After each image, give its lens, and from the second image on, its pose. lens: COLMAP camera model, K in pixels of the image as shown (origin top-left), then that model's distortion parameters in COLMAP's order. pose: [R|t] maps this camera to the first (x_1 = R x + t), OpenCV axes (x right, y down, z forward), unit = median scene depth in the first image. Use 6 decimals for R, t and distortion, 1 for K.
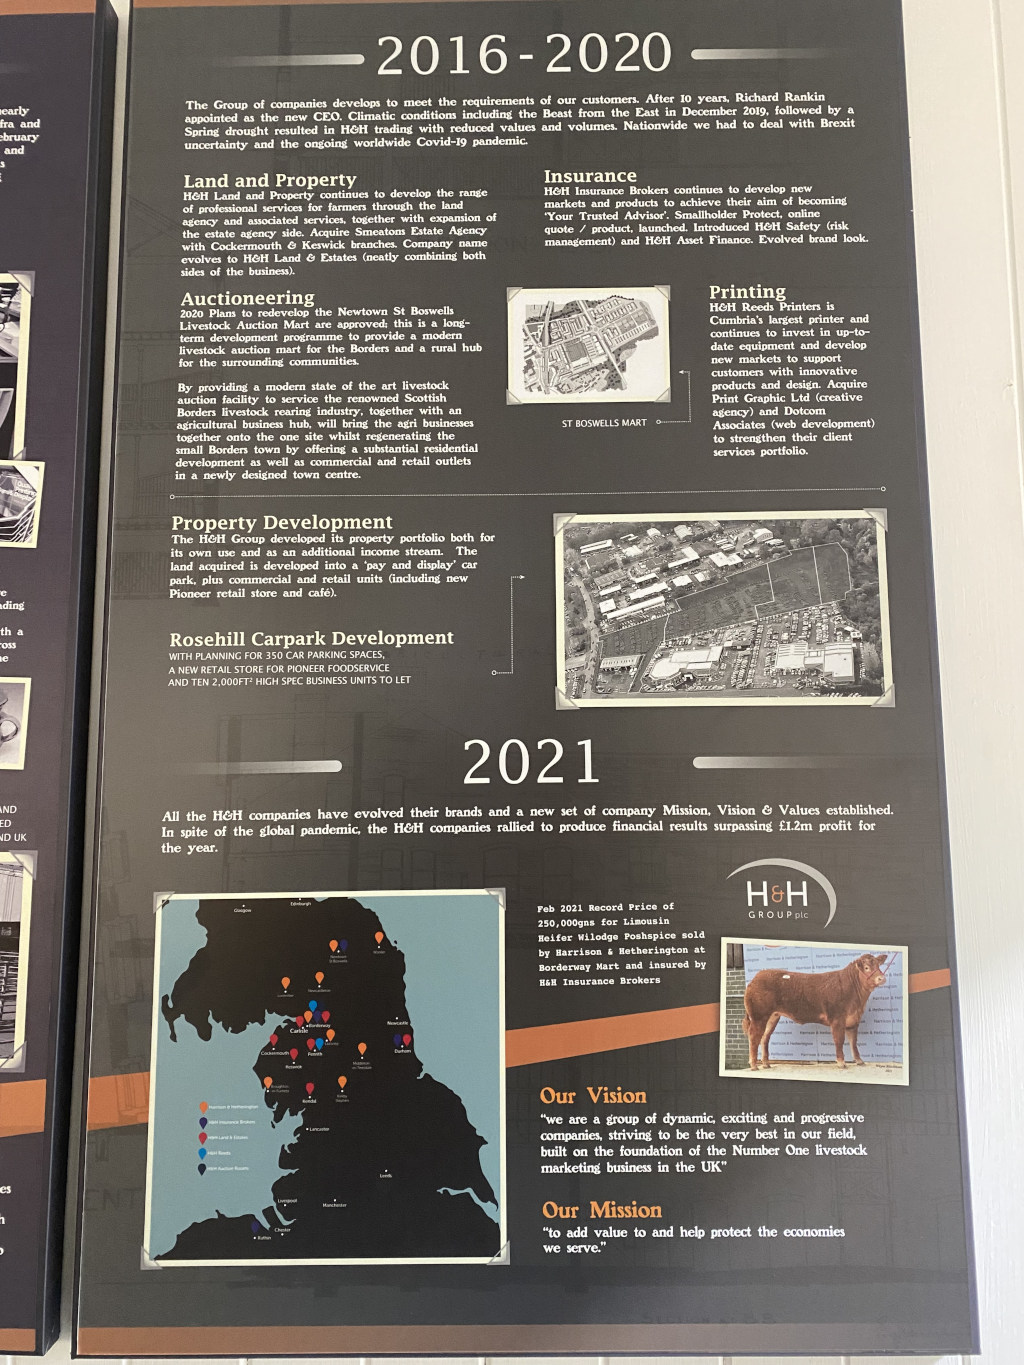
lens RADIAL K [[1051.6, 0, 513.4], [0, 1051.6, 652.5], [0, 0, 1]] dist [0.012953, 0.002939]
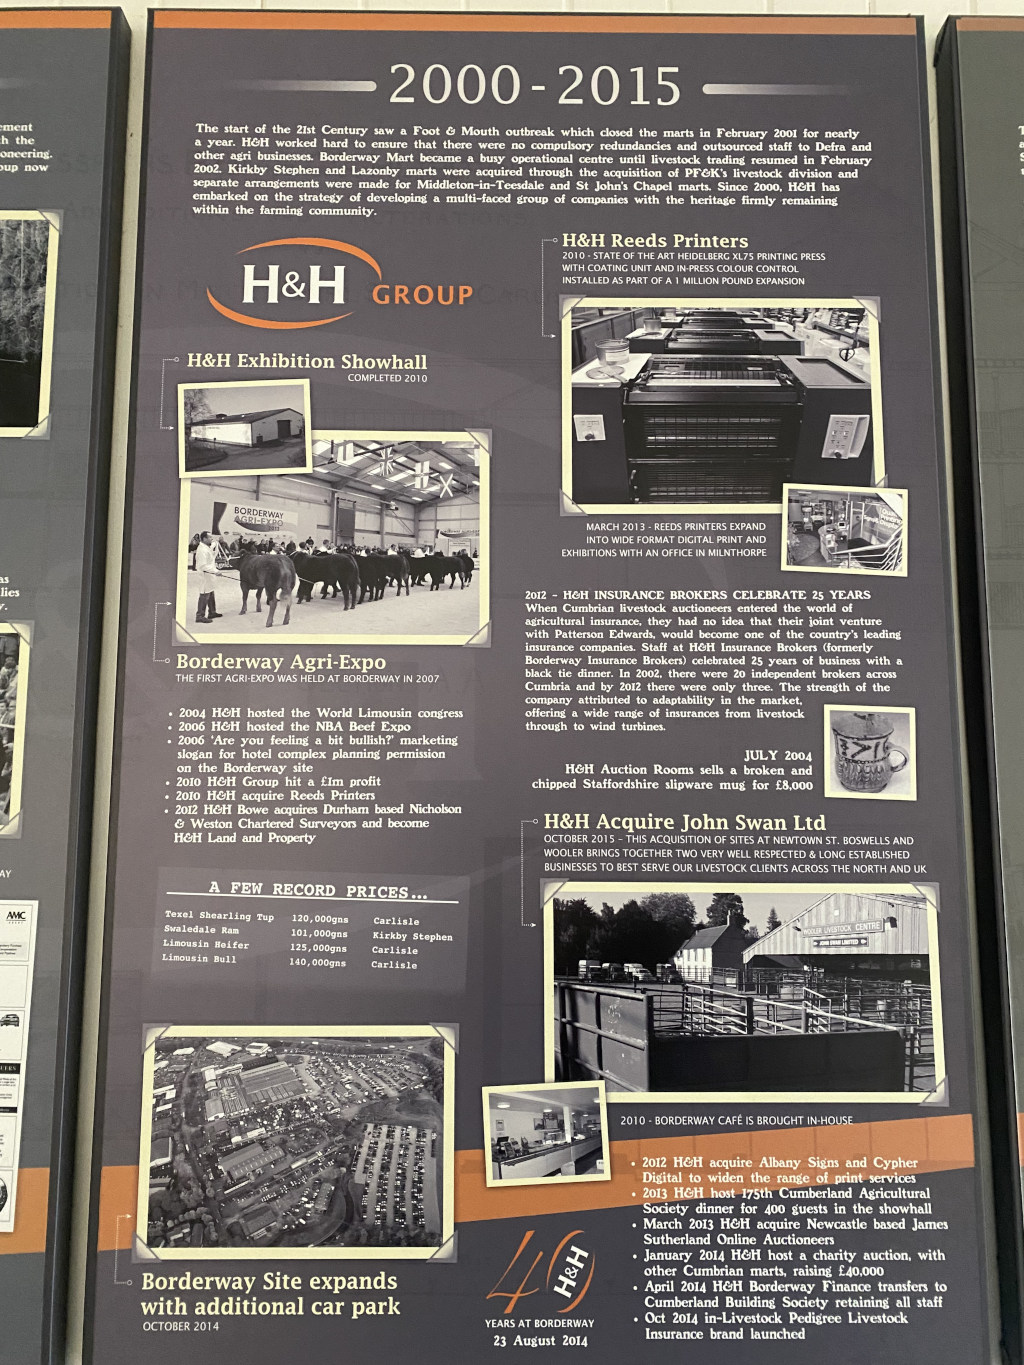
lens RADIAL K [[1051.6, 0, 511.2], [0, 1051.6, 686.5], [0, 0, 1]] dist [0.012953, 0.002939]
pose [[0.999633, 0.010366, 0.025047, -0.837647], [-0.010419, 0.999944, 0.001965, 0.005877], [-0.025025, -0.002225, 0.999684, 0.021032]]
